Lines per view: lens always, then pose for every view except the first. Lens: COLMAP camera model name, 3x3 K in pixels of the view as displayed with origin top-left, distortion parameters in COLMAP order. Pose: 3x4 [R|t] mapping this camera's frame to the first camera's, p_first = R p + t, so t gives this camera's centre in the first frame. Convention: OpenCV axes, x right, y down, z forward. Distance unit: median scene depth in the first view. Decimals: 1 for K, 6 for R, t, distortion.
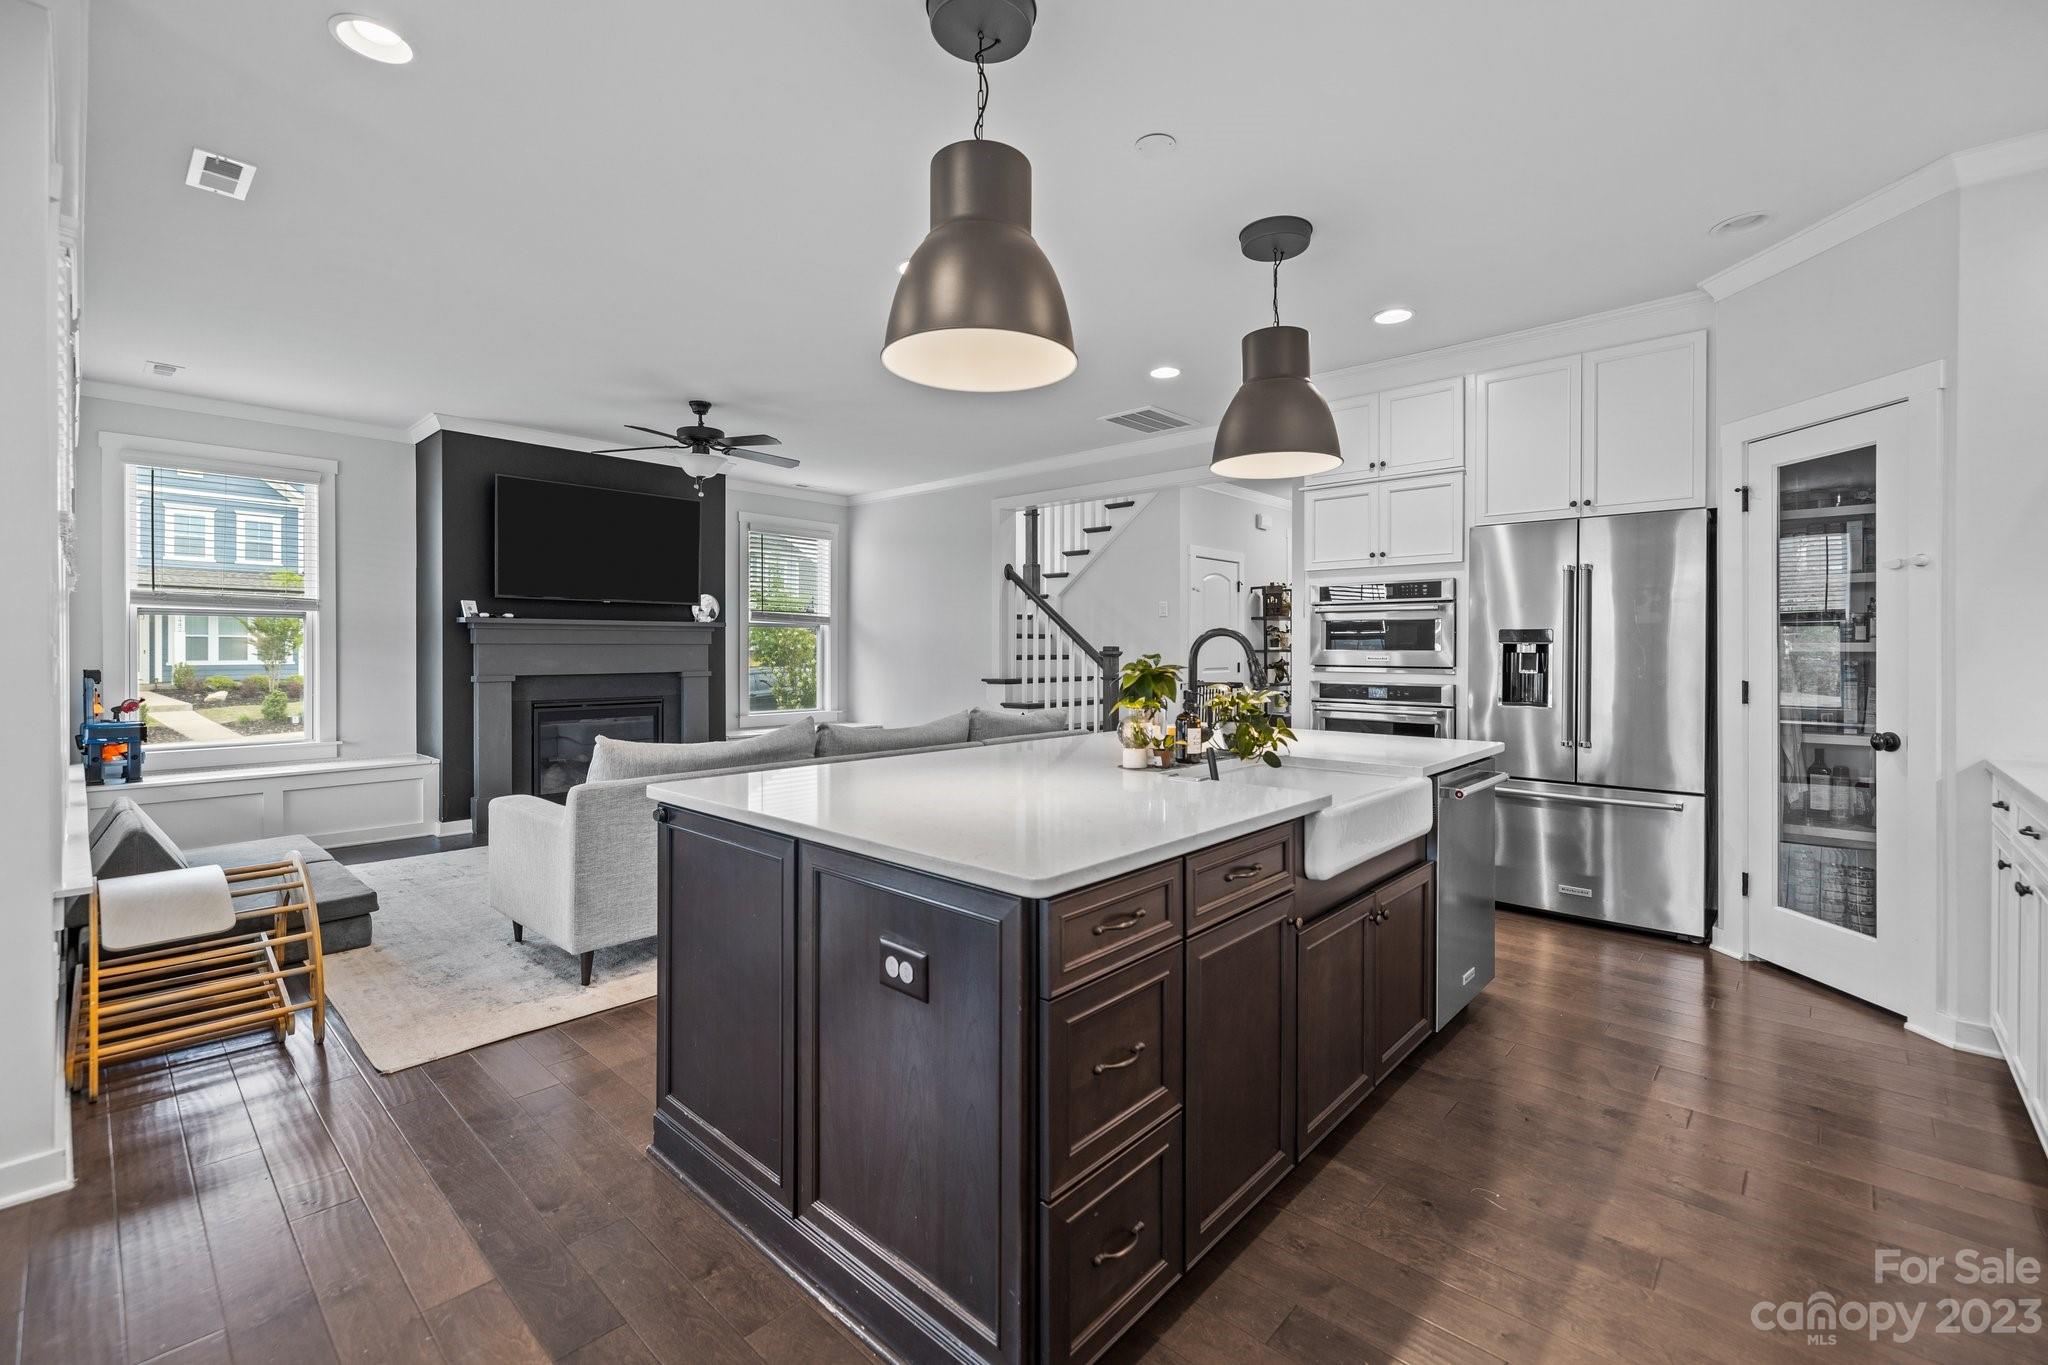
lens RADIAL K [[867.2, 0, 1040.2], [0, 867.2, 653.3], [0, 0, 1]] dist [-0.000313, -0.001037]
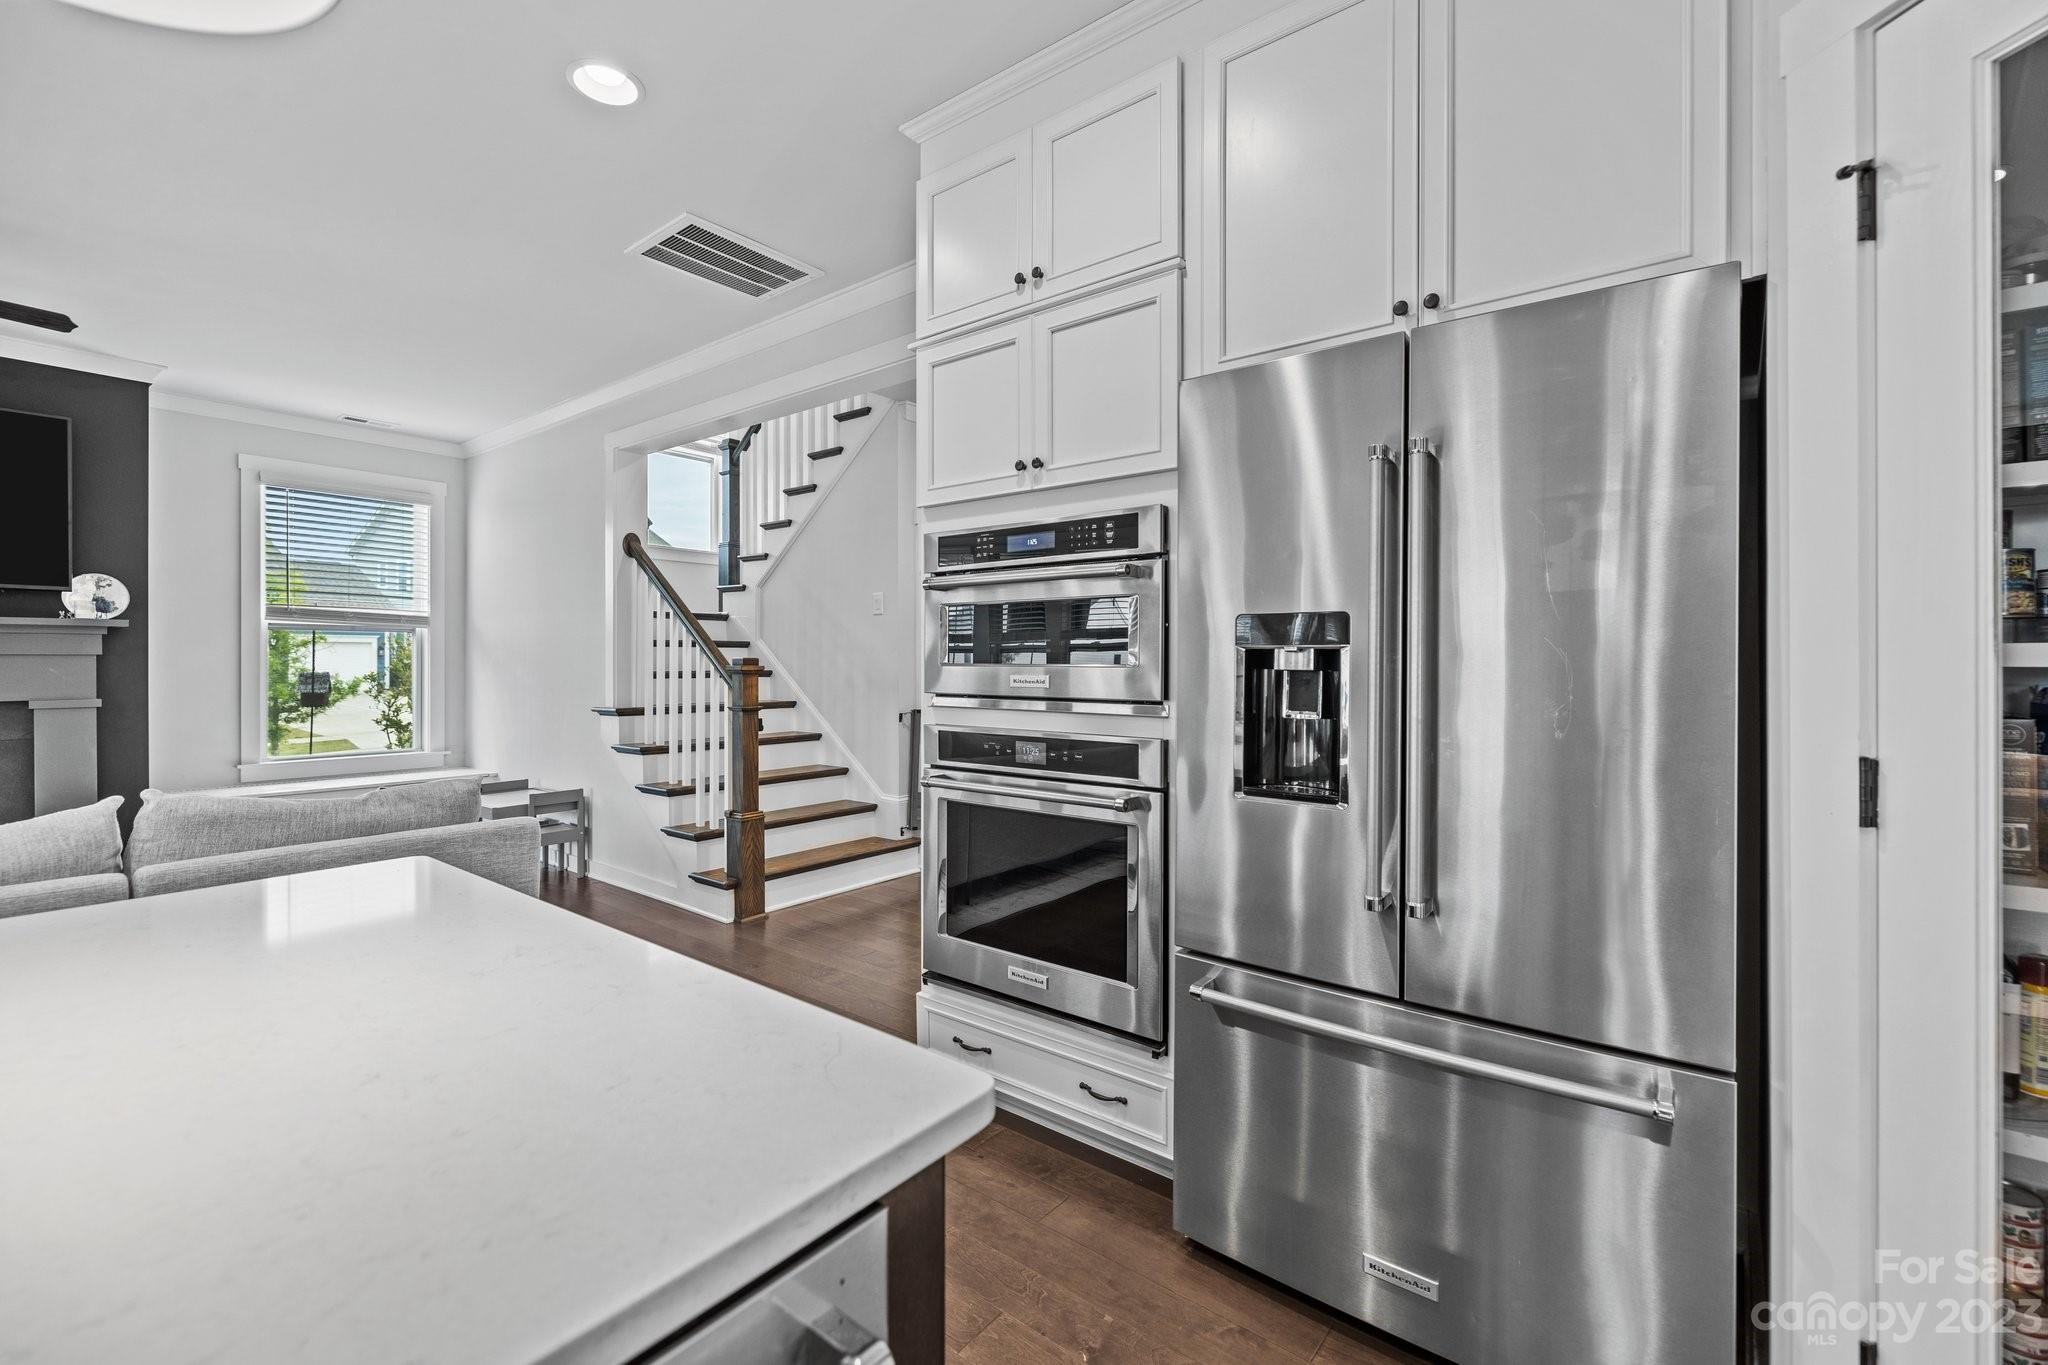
lens RADIAL K [[867.2, 0, 1031.2], [0, 867.2, 662.9], [0, 0, 1]] dist [-0.000313, -0.001037]
pose [[0.997474, -0.001336, 0.071025, 0.299470], [0.001610, 0.999991, -0.003800, -0.001882], [-0.071019, 0.003905, 0.997467, 0.439609]]
